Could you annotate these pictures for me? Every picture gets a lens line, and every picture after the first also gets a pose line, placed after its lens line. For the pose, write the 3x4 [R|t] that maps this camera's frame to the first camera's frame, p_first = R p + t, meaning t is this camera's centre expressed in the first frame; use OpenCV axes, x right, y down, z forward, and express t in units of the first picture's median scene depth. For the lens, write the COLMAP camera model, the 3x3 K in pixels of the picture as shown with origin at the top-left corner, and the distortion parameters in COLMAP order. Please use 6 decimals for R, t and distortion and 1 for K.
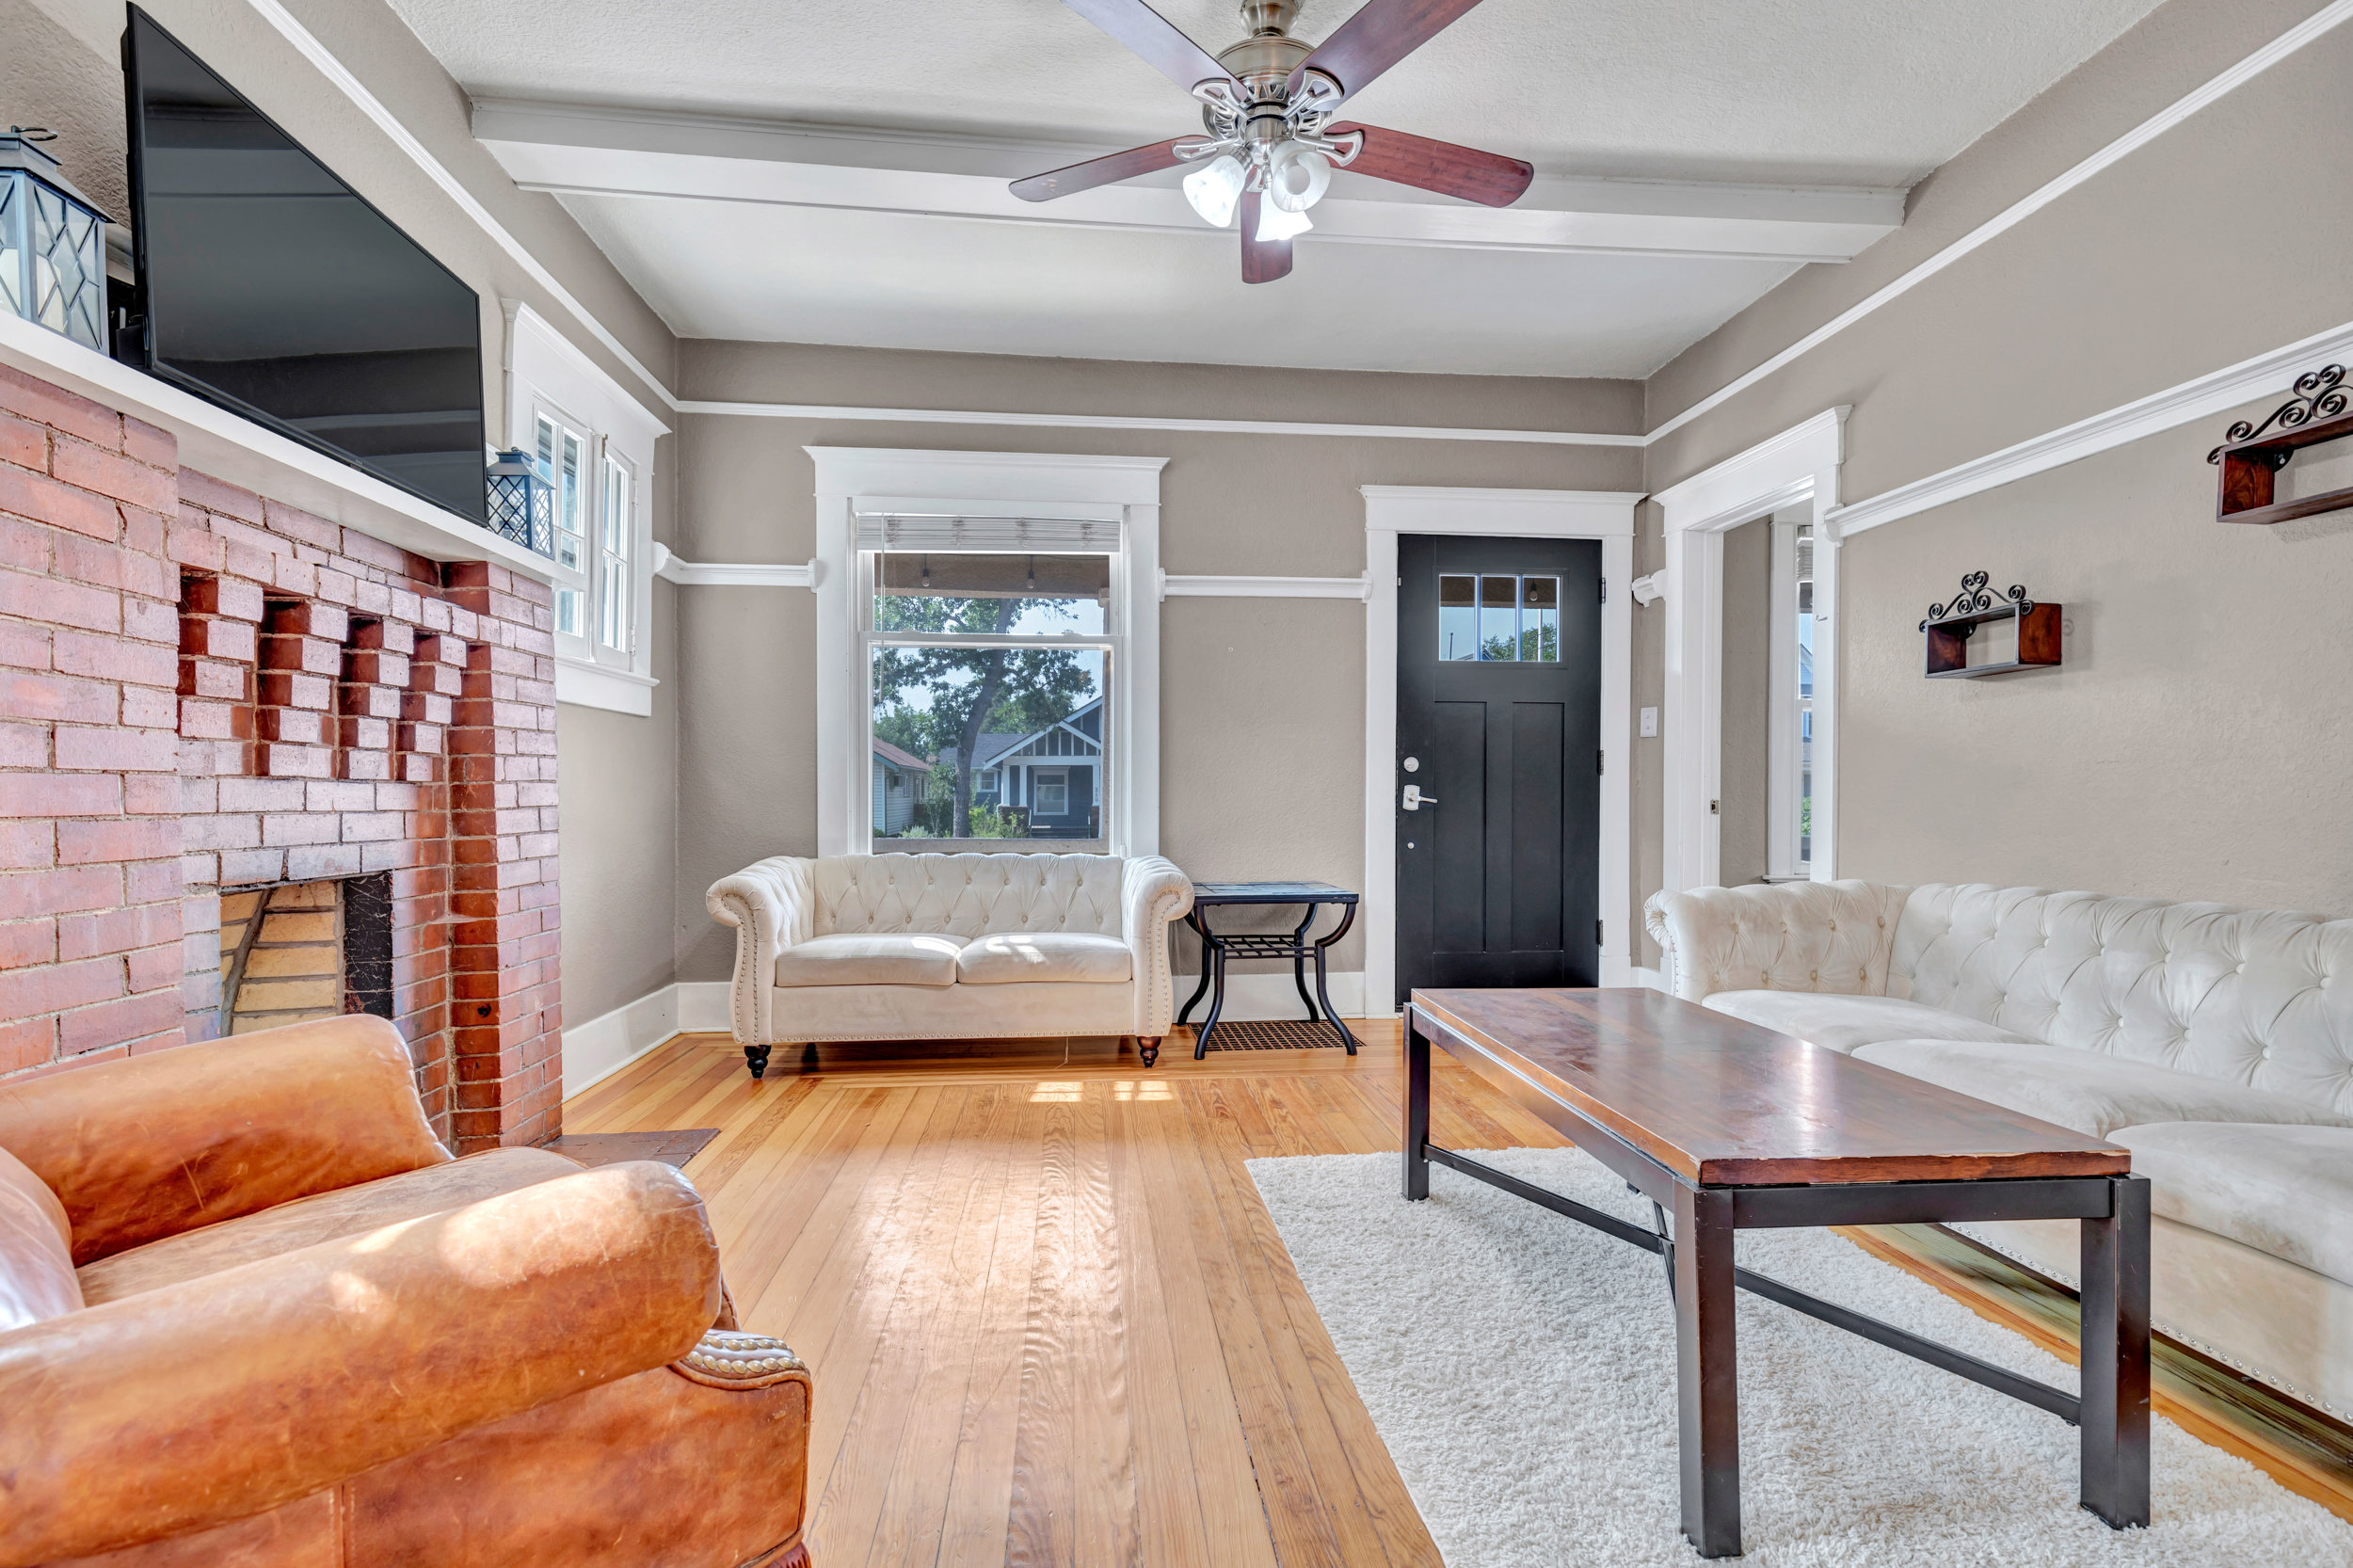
lens RADIAL K [[1086.2, 0, 1175.2], [0, 1086.2, 787.7], [0, 0, 1]] dist [0.005183, -0.001294]
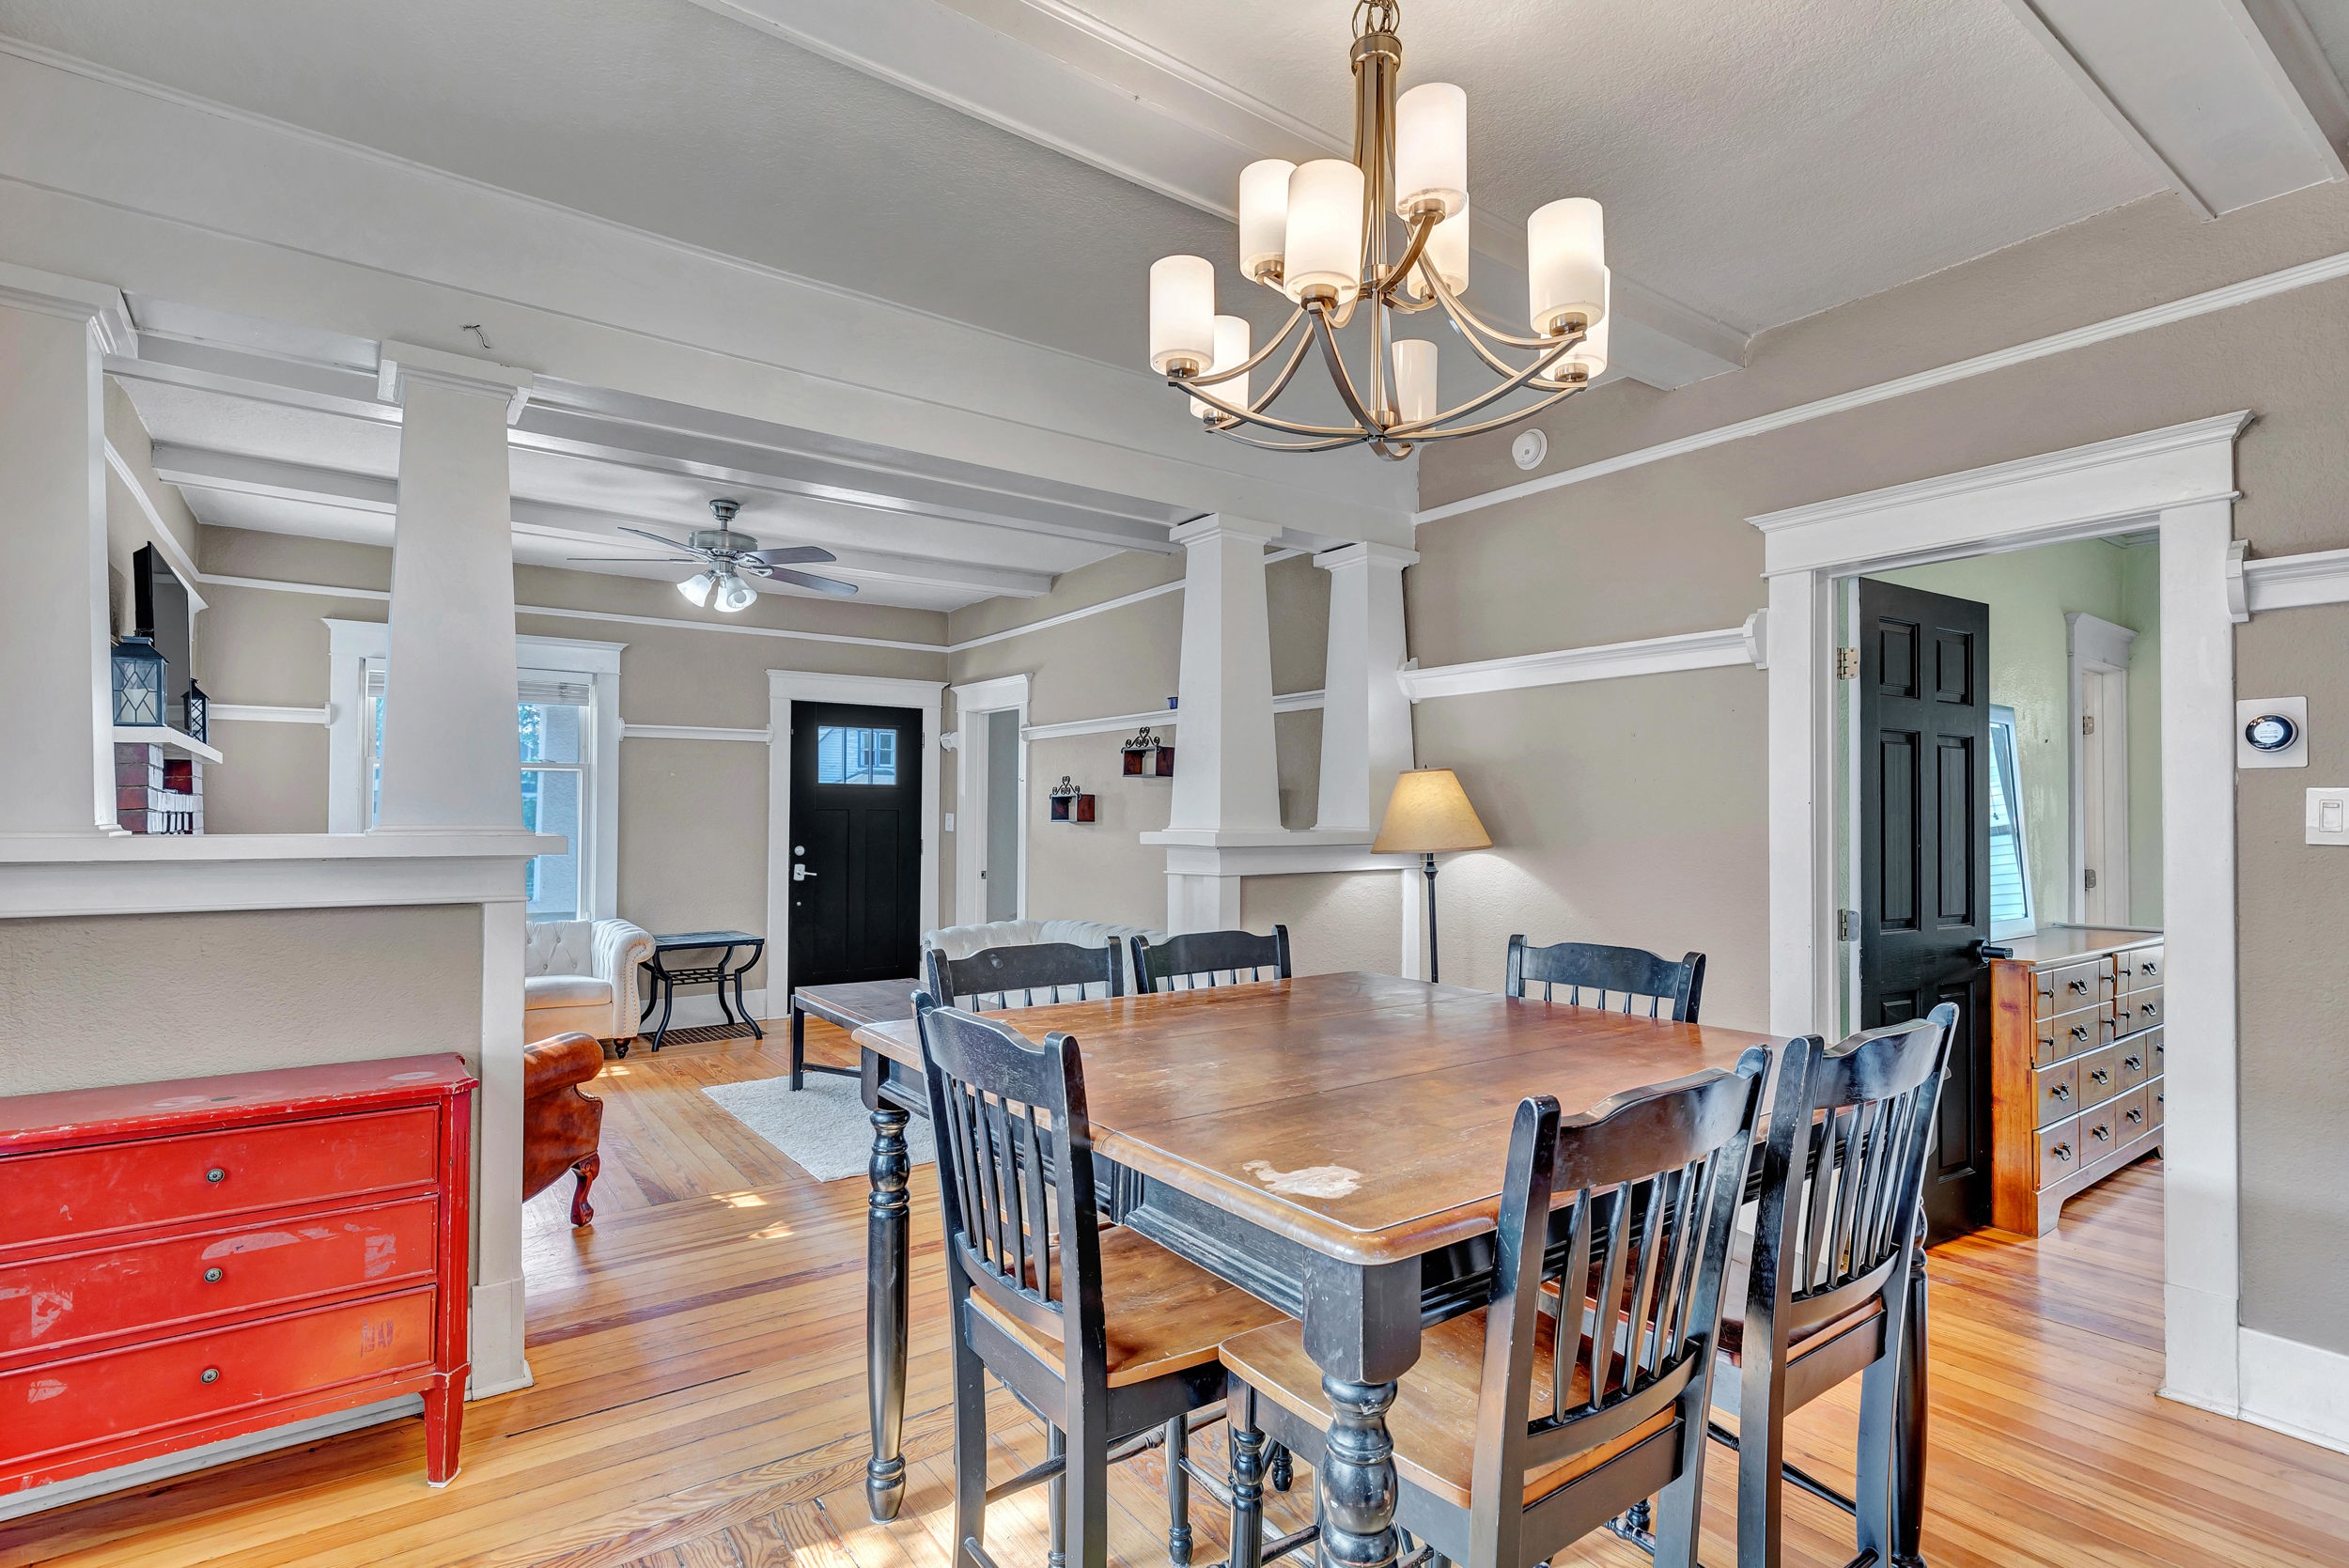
lens RADIAL K [[1135.6, 0, 1171.1], [0, 1135.6, 791.5], [0, 0, 1]] dist [0.000846, -0.000512]
pose [[0.866682, 0.010898, 0.498743, -0.145151], [-0.002598, 0.999846, -0.017332, -0.089423], [-0.498855, 0.013726, 0.866577, -0.735953]]
